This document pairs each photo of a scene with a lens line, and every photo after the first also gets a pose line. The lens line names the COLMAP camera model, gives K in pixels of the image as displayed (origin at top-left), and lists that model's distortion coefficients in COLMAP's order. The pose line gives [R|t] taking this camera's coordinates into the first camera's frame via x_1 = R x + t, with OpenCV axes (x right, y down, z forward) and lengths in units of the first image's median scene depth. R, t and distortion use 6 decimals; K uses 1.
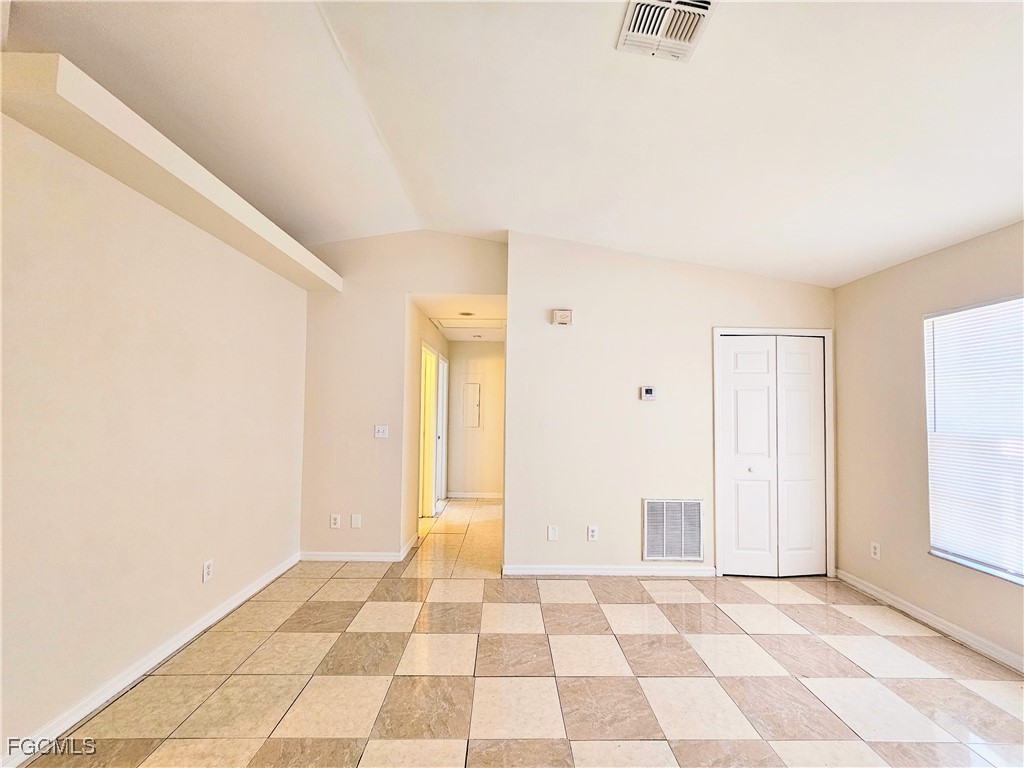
lens RADIAL K [[421.5, 0, 514.5], [0, 421.5, 391.0], [0, 0, 1]] dist [-0.000431, 0.001451]
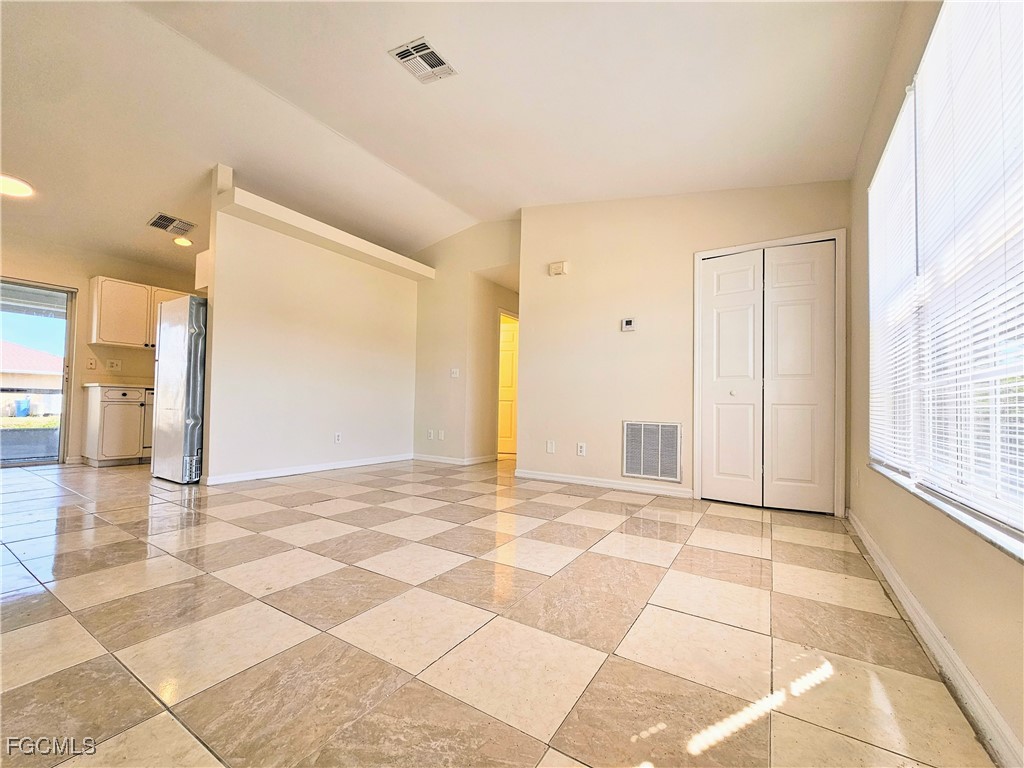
lens RADIAL K [[421.5, 0, 511.4], [0, 421.5, 394.1], [0, 0, 1]] dist [-0.000431, 0.001451]
pose [[0.835005, -0.010078, -0.550150, 0.670938], [0.016371, 0.999845, 0.006532, 0.174362], [0.549999, -0.014461, 0.835040, -0.082188]]
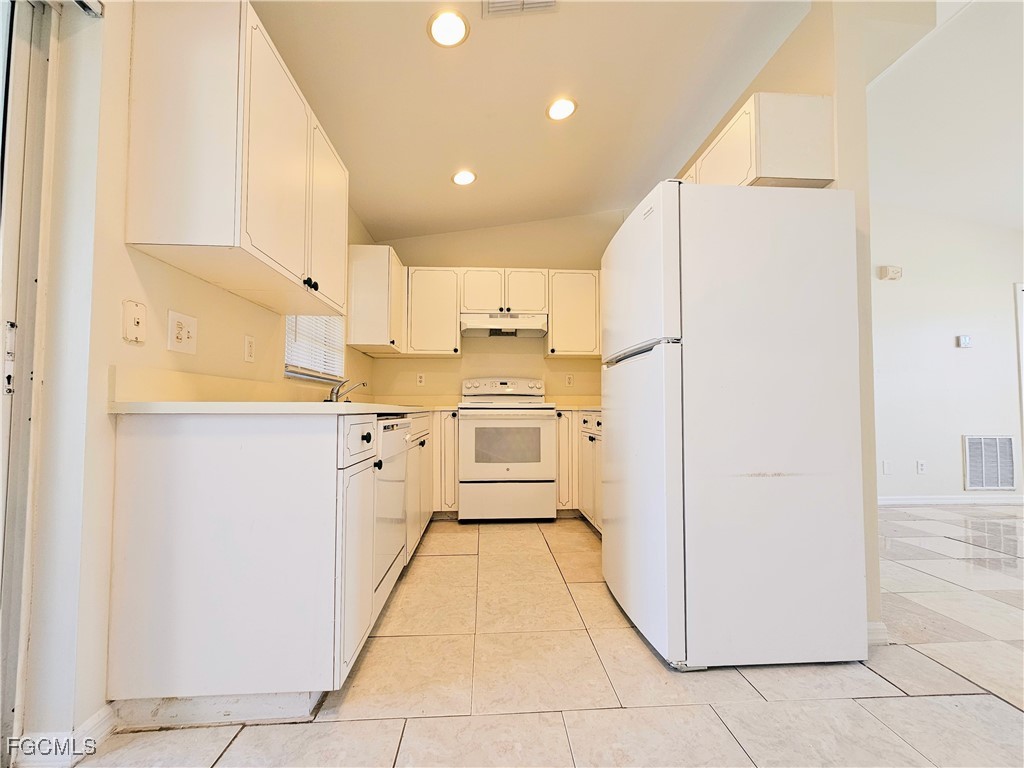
lens RADIAL K [[421.5, 0, 508.5], [0, 421.5, 391.3], [0, 0, 1]] dist [-0.000431, 0.001451]
pose [[0.998616, -0.008152, 0.051952, -0.963358], [0.007657, 0.999923, 0.009732, 0.118070], [-0.052028, -0.009321, 0.998602, -0.056397]]
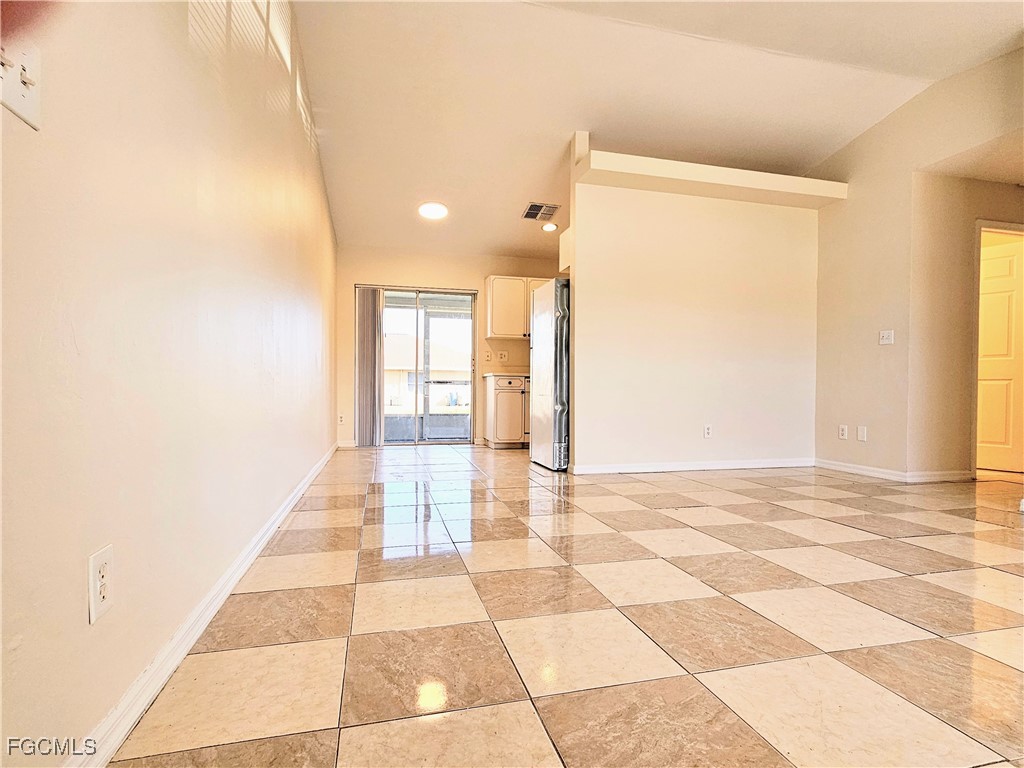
lens RADIAL K [[514.3, 0, 509.1], [0, 514.3, 402.5], [0, 0, 1]] dist [-0.006742, -0.000775]
pose [[0.225948, 0.009929, -0.974089, 0.620473], [0.042571, 0.998892, 0.020057, 0.193664], [0.973209, -0.046000, 0.225275, -0.045274]]
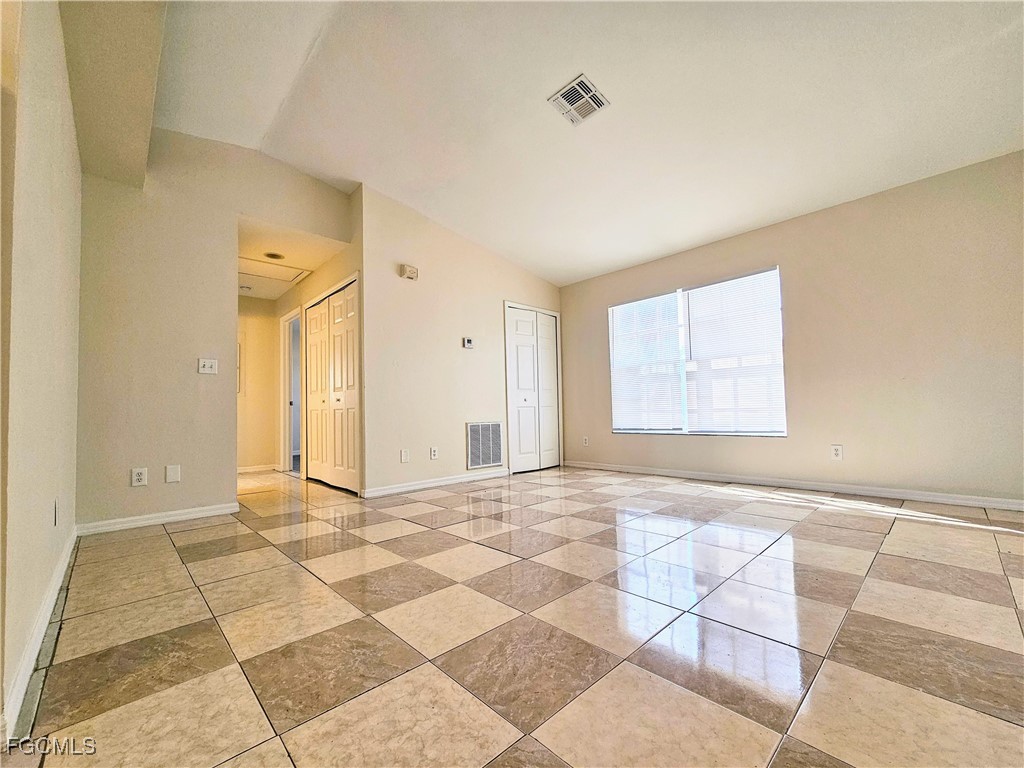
lens RADIAL K [[421.5, 0, 511.6], [0, 421.5, 391.2], [0, 0, 1]] dist [-0.000431, 0.001451]
pose [[0.736462, 0.002251, 0.676476, -0.478165], [0.003407, 0.999969, -0.007037, 0.167402], [-0.676471, 0.007487, 0.736431, -0.056470]]
